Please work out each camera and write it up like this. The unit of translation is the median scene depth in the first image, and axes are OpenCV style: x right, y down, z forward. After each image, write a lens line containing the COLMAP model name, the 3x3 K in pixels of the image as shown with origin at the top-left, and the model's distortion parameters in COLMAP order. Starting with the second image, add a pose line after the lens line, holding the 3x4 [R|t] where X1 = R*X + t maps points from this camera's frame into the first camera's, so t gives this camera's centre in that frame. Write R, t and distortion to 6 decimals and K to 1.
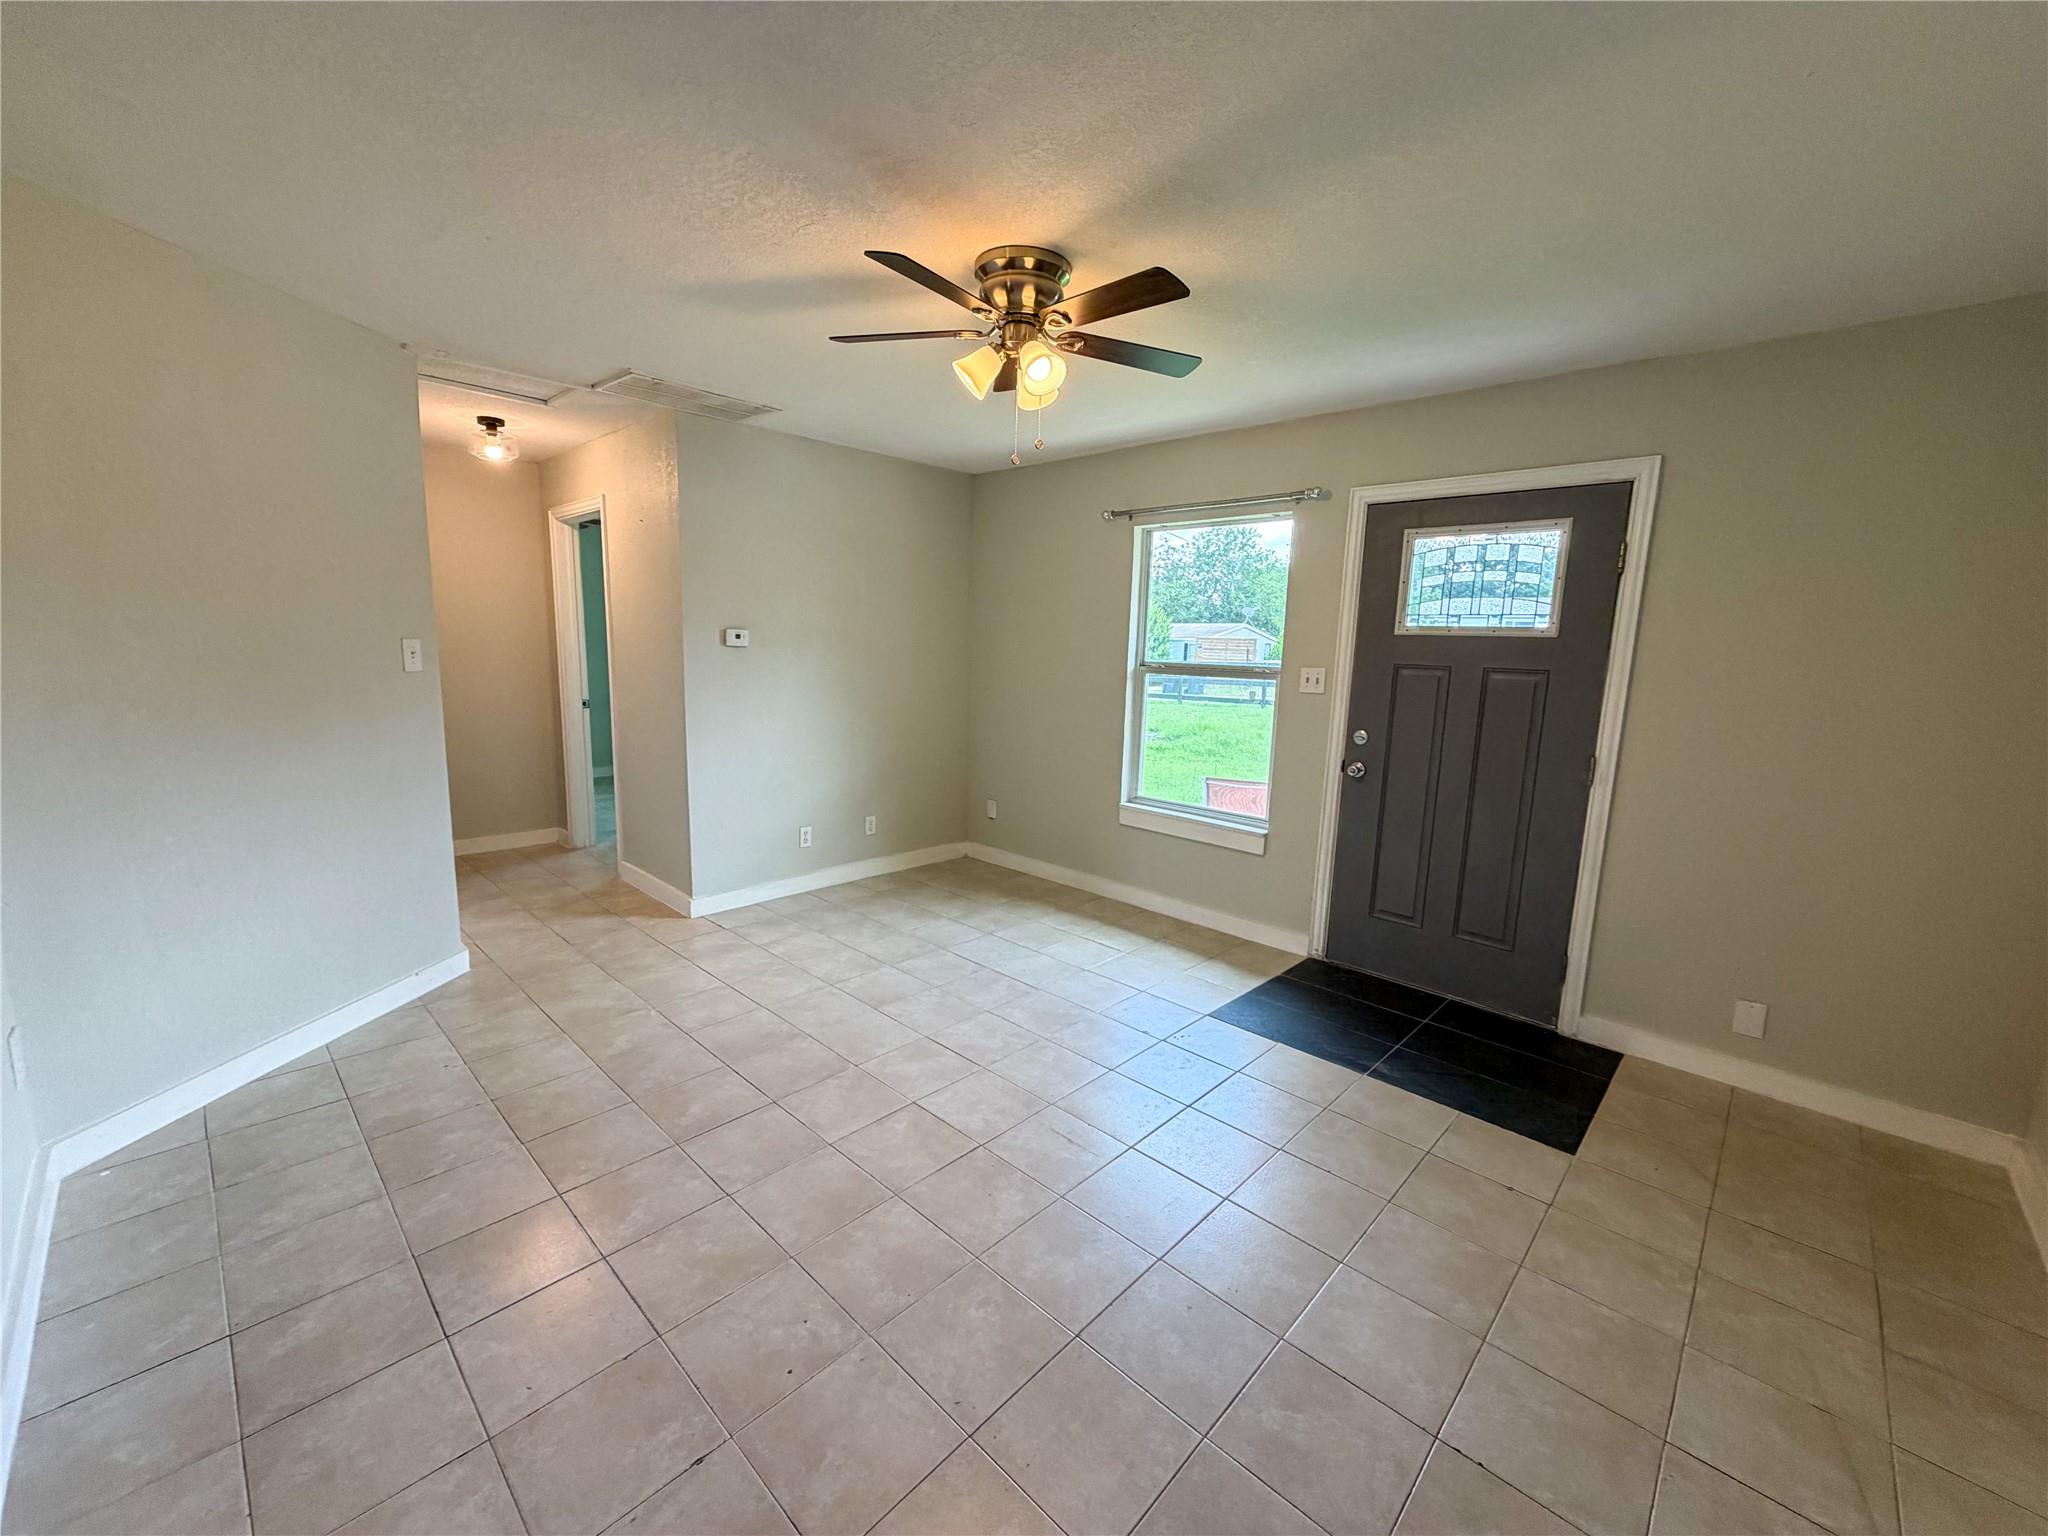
lens RADIAL K [[815.9, 0, 1013.0], [0, 815.9, 782.6], [0, 0, 1]] dist [0.000727, 0.000313]
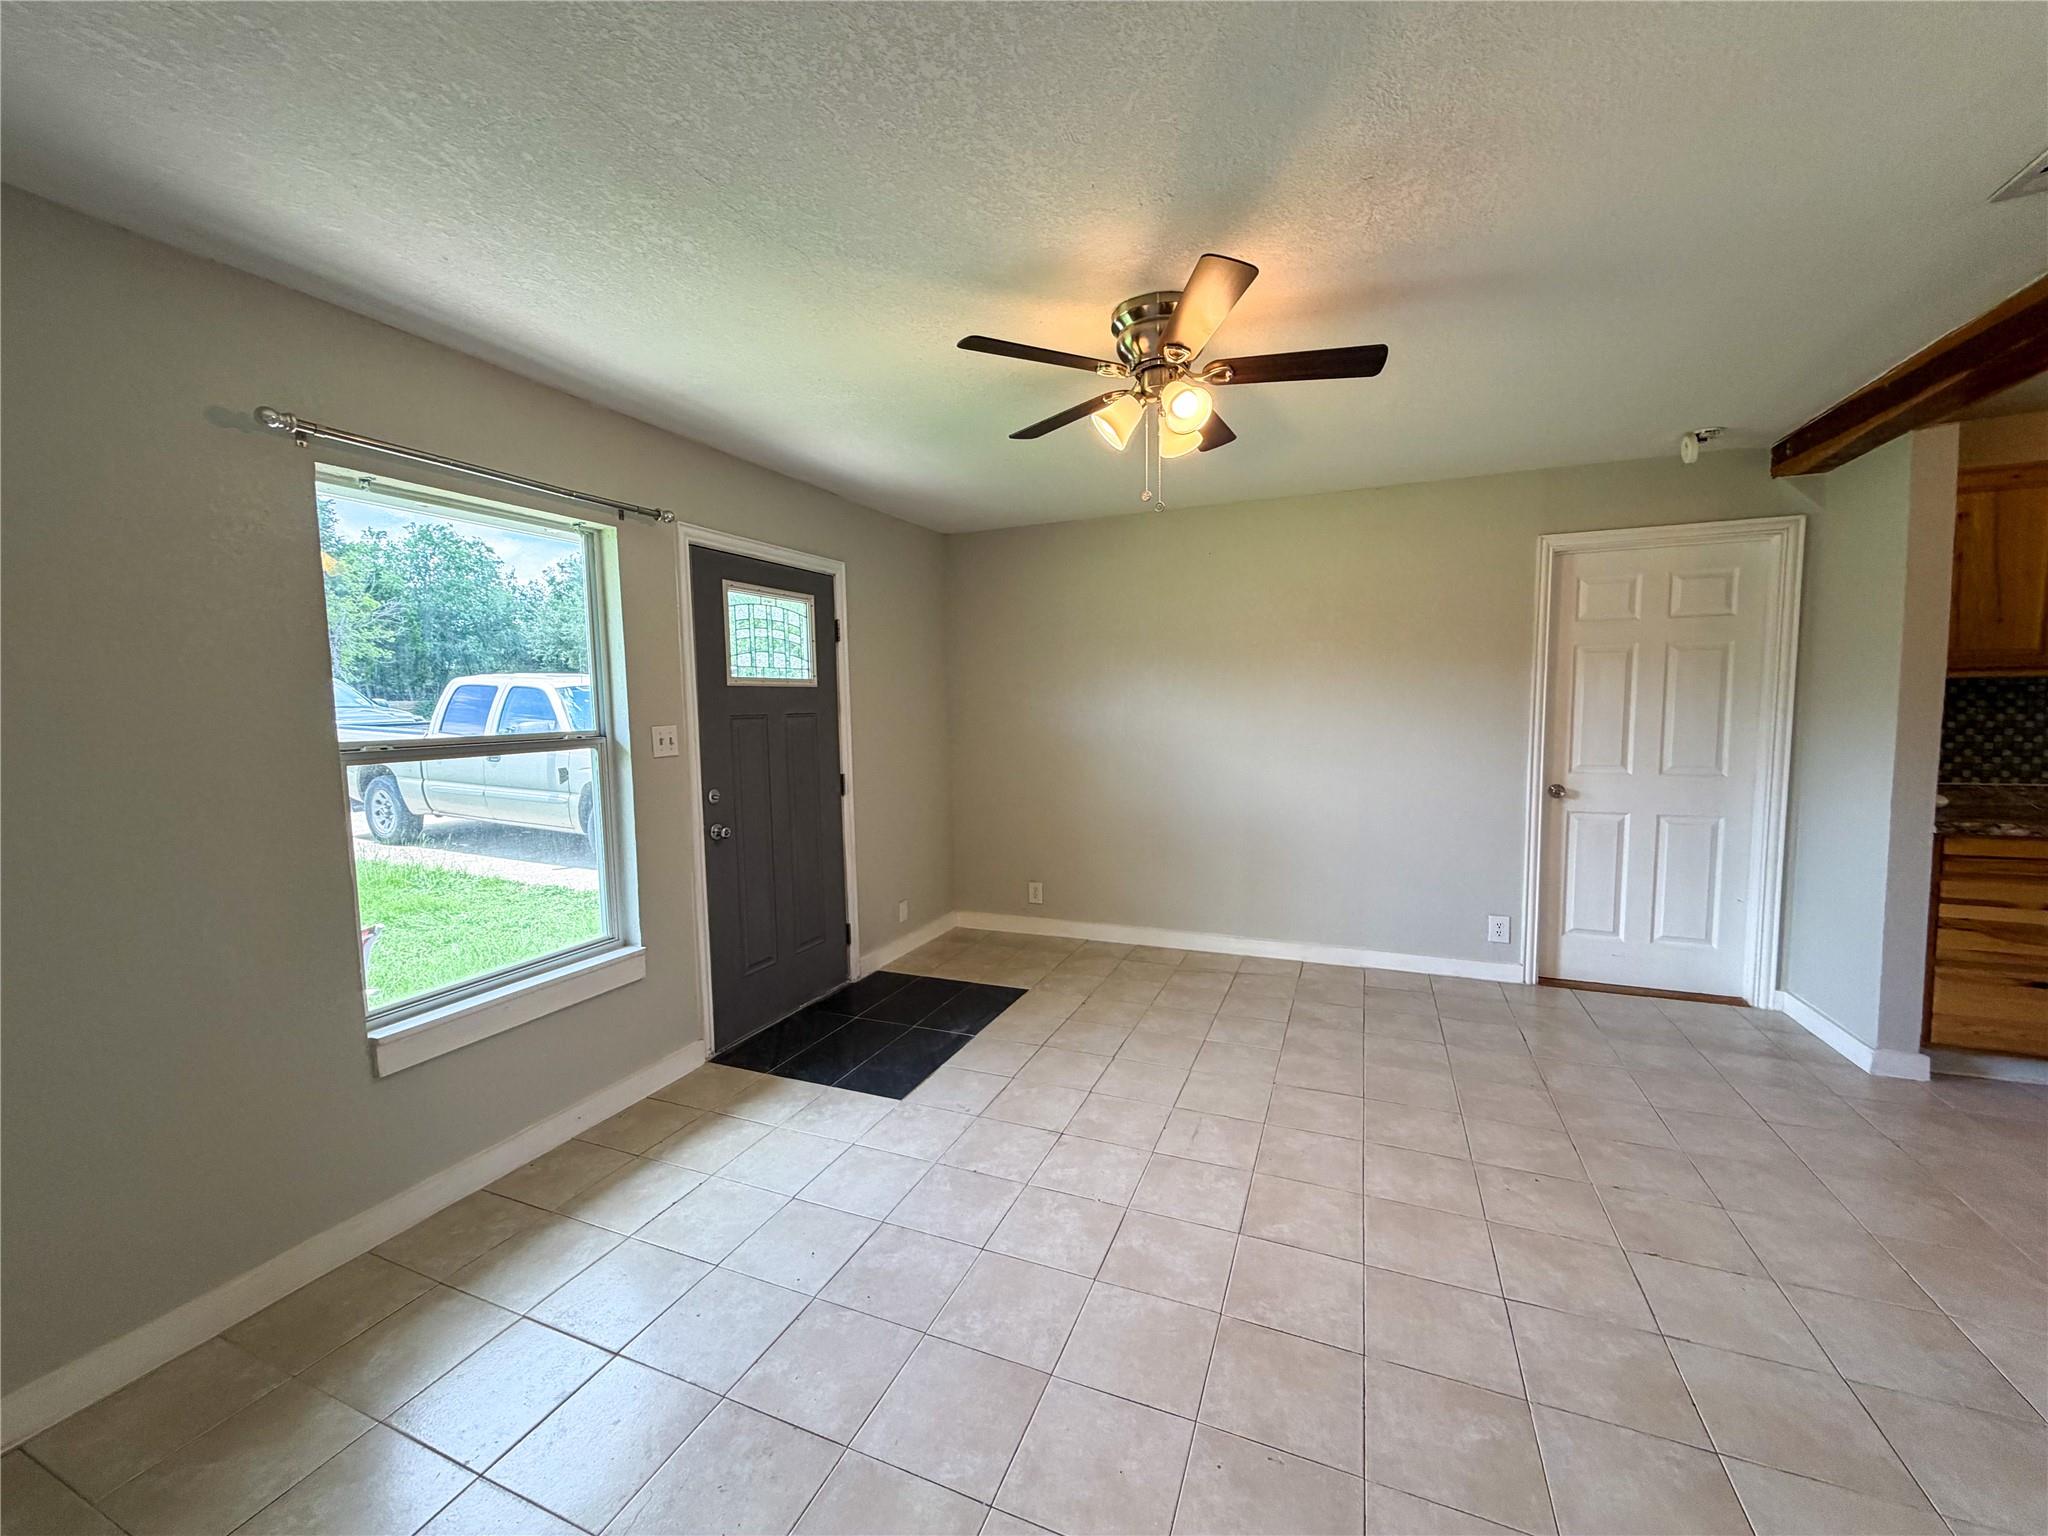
lens RADIAL K [[815.9, 0, 1025.5], [0, 815.9, 783.5], [0, 0, 1]] dist [0.000727, 0.000313]
pose [[-0.366263, -0.115440, 0.923323, -0.672579], [0.167561, 0.967871, 0.187478, -0.225350], [-0.915300, 0.223380, -0.335153, 1.207991]]
